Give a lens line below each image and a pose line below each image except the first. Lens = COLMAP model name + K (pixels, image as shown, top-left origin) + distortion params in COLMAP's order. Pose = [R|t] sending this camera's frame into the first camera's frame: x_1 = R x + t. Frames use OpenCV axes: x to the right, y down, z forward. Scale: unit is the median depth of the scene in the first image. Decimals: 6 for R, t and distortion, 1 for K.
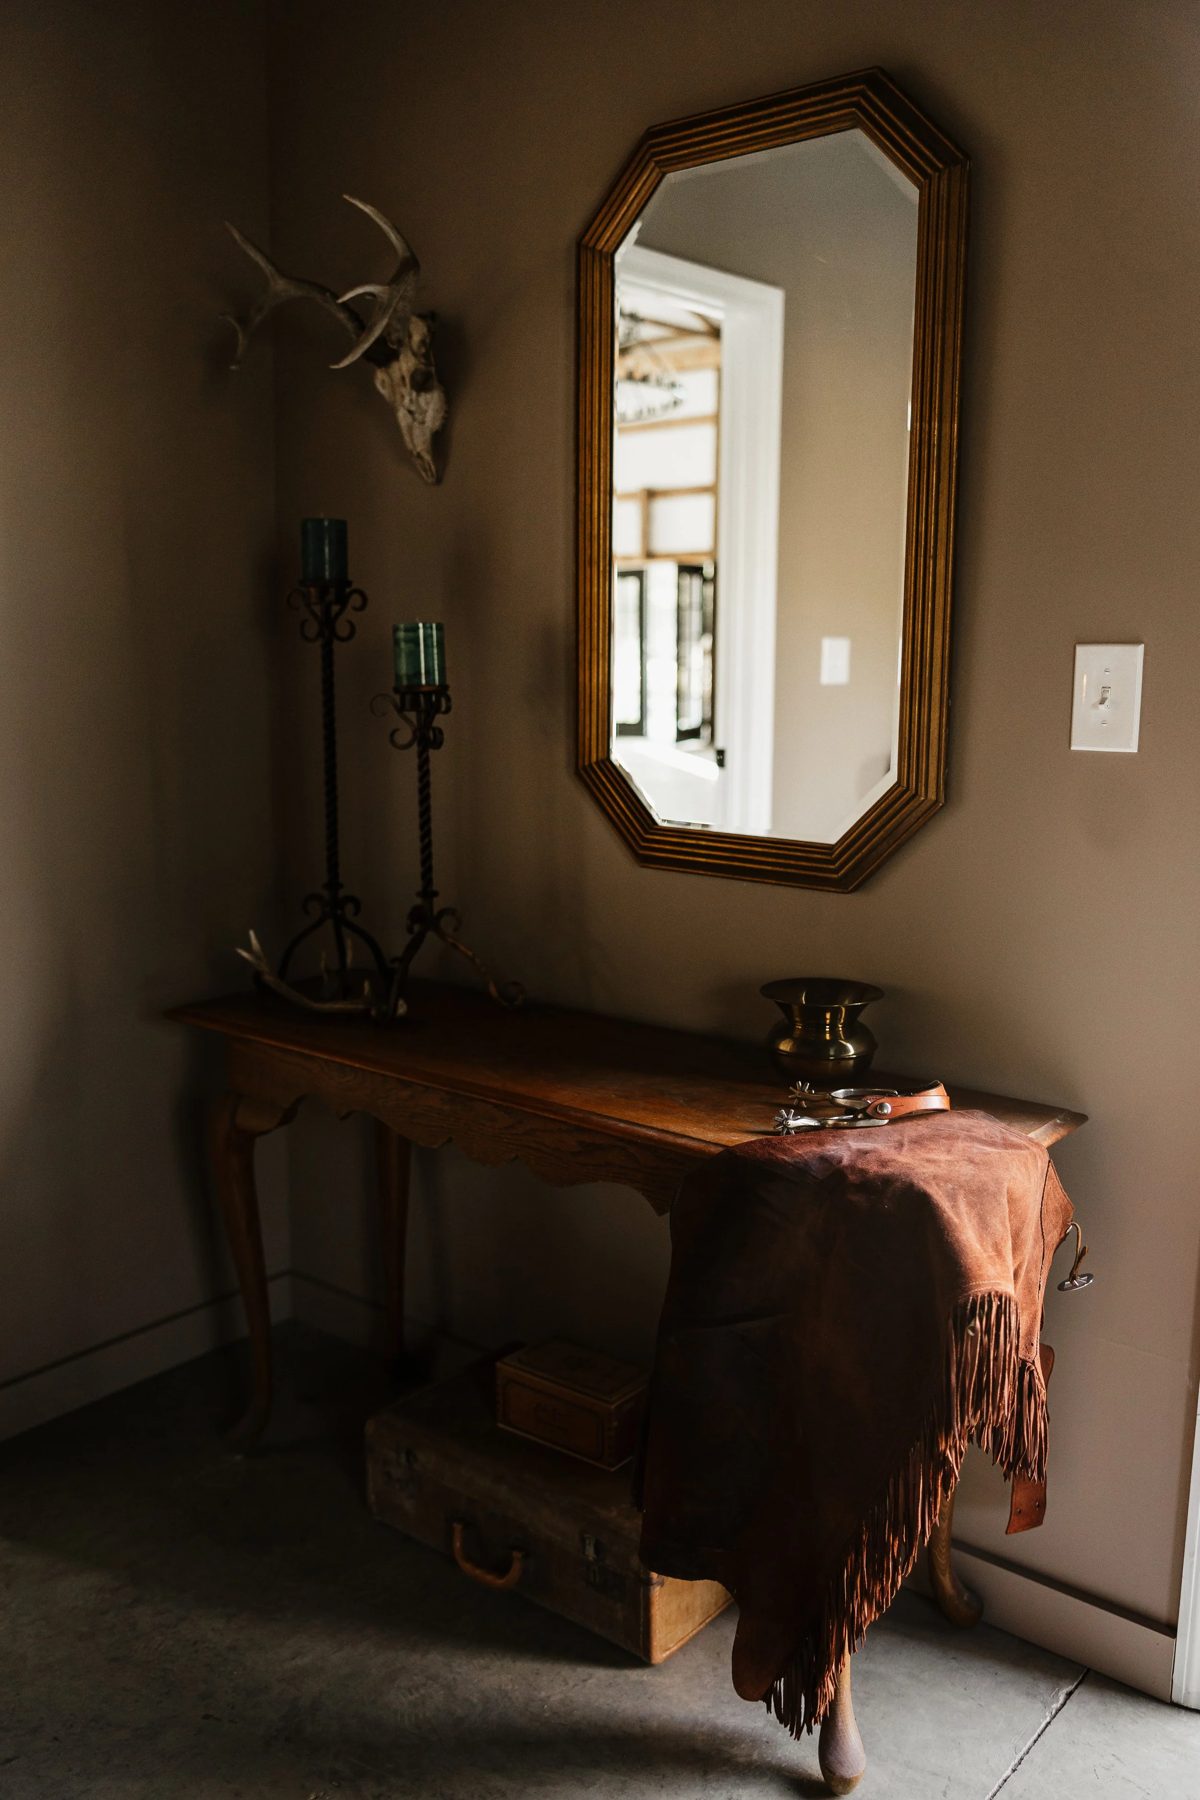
lens RADIAL K [[1466.1, 0, 600.0], [0, 1466.1, 900.0], [0, 0, 1]] dist [-0.006447, 0.016816]
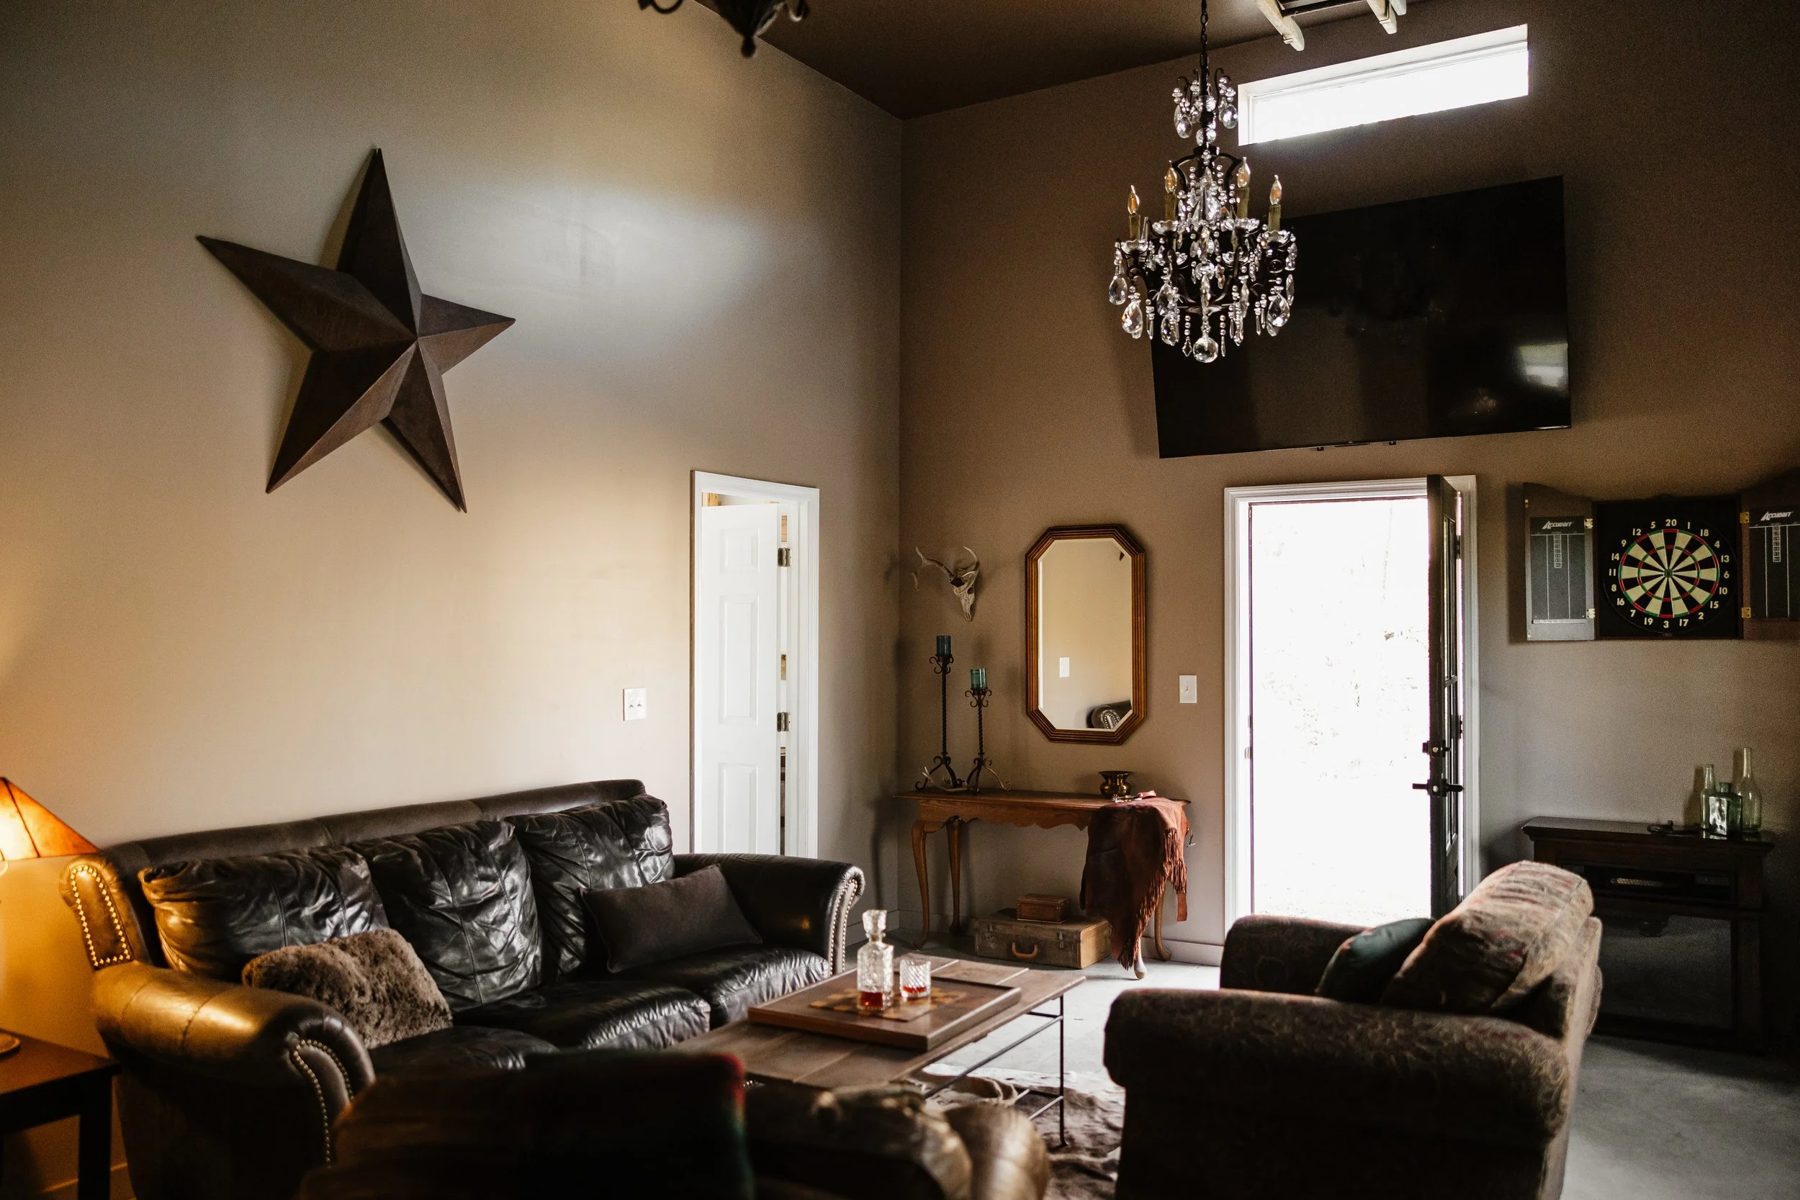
lens RADIAL K [[1466.1, 0, 900.0], [0, 1466.1, 600.0], [0, 0, 1]] dist [-0.006447, 0.016816]
pose [[0.988147, -0.002971, 0.153484, -0.859543], [0.032261, 0.981505, -0.188697, 0.290156], [-0.150085, 0.191412, 0.969967, -2.311677]]
